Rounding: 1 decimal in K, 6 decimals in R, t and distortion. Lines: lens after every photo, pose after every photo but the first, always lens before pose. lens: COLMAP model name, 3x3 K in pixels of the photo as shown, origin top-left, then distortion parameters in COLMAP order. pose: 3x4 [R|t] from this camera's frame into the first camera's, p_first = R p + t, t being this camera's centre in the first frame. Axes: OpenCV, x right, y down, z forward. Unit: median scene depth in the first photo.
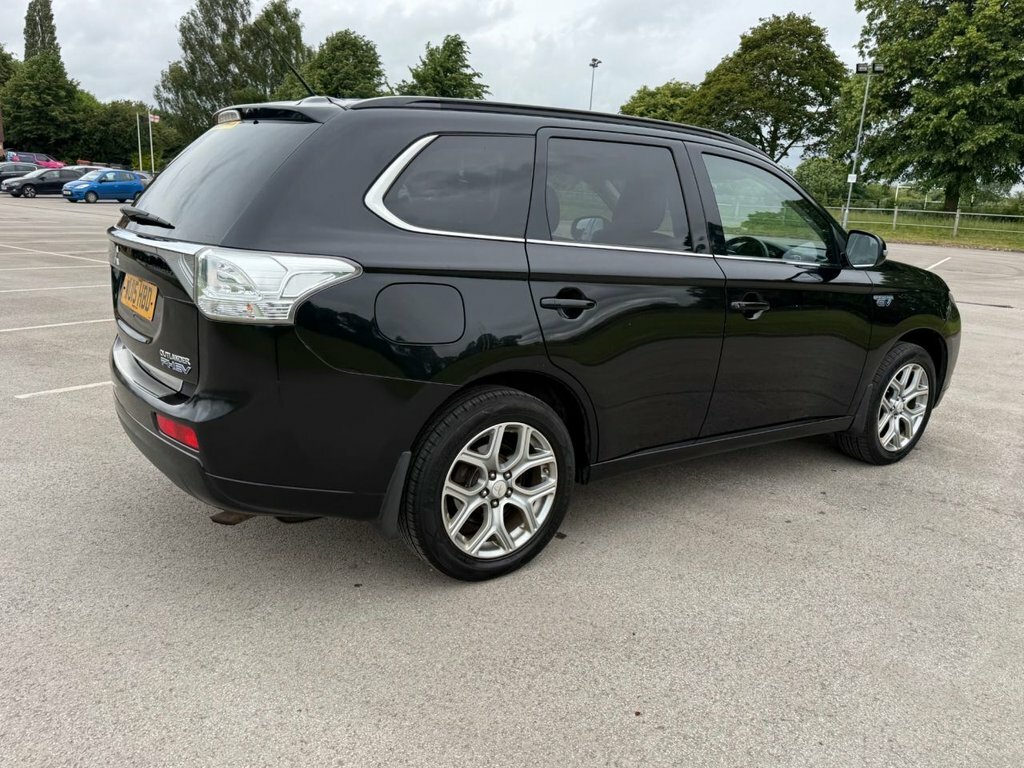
lens RADIAL K [[771.3, 0, 517.7], [0, 771.3, 383.5], [0, 0, 1]] dist [0.034611, -0.041301]
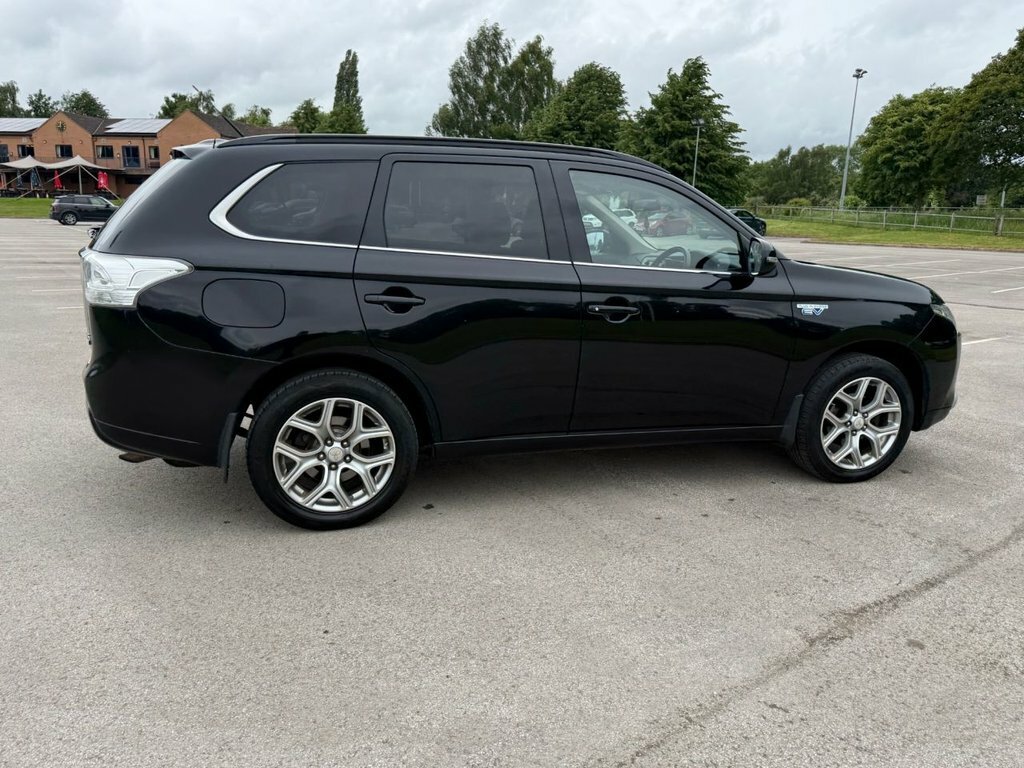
lens RADIAL K [[771.3, 0, 516.4], [0, 771.3, 375.1], [0, 0, 1]] dist [0.034611, -0.041301]
pose [[0.948344, 0.040034, -0.314709, 0.397858], [-0.052507, 0.998131, -0.031253, 0.023825], [0.312870, 0.046163, 0.948674, -0.035775]]
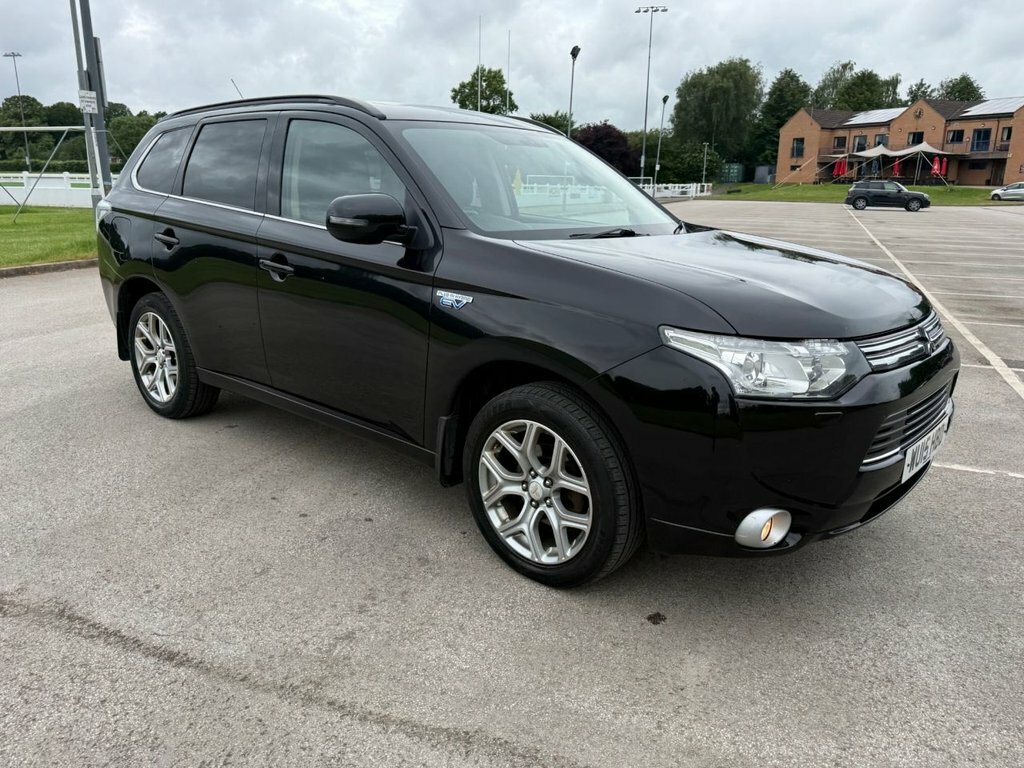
lens RADIAL K [[768.0, 0, 514.7], [0, 768.0, 379.3], [0, 0, 1]] dist [0.049594, -0.062856]
pose [[0.231505, 0.200345, -0.951981, 1.062533], [-0.235119, 0.961078, 0.145082, -0.139777], [0.943994, 0.190241, 0.269599, 0.818991]]
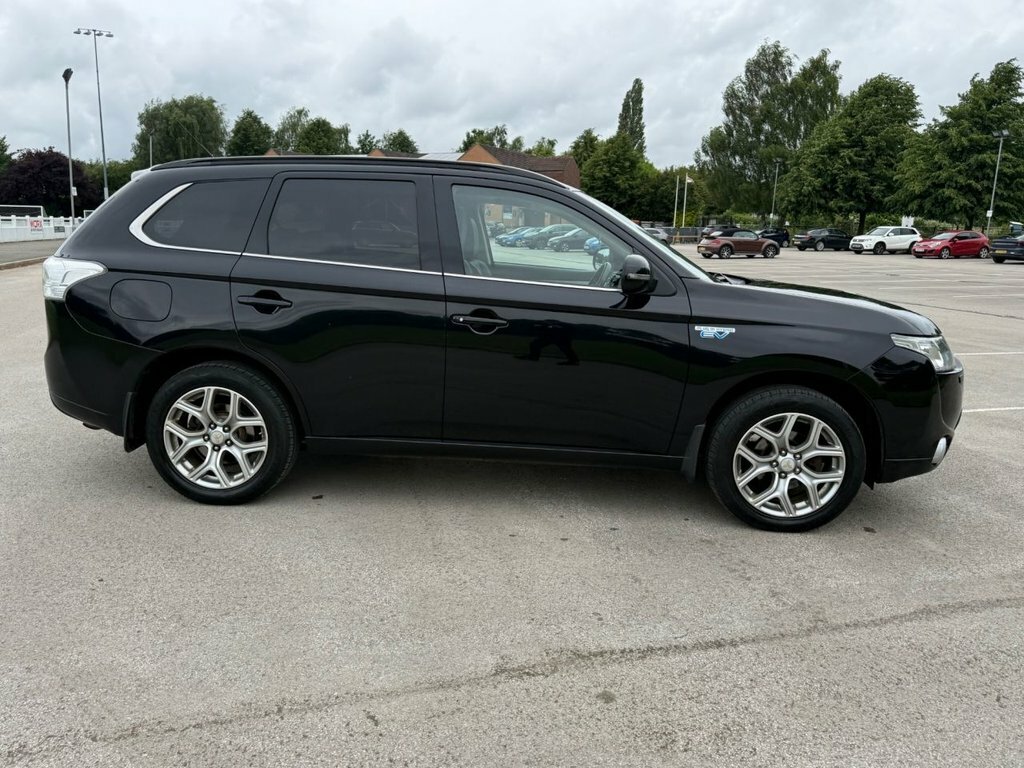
lens RADIAL K [[768.0, 0, 515.1], [0, 768.0, 374.0], [0, 0, 1]] dist [0.049594, -0.062856]
pose [[0.779291, 0.088278, -0.620413, 0.784517], [-0.135102, 0.990414, -0.028775, -0.002780], [0.611925, 0.106243, 0.783747, 0.159782]]
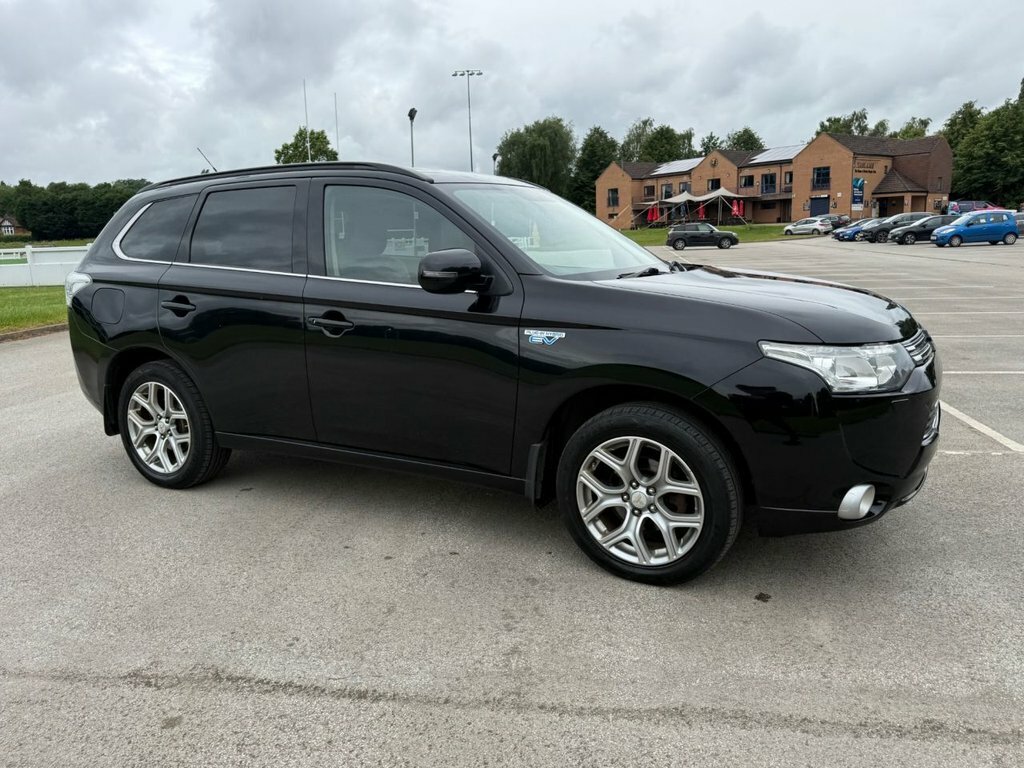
lens RADIAL K [[768.0, 0, 514.1], [0, 768.0, 368.8], [0, 0, 1]] dist [0.049594, -0.062856]
pose [[0.433171, 0.096190, -0.896164, 1.055664], [-0.163473, 0.986183, 0.026836, -0.084627], [0.886363, 0.134874, 0.442911, 0.598758]]
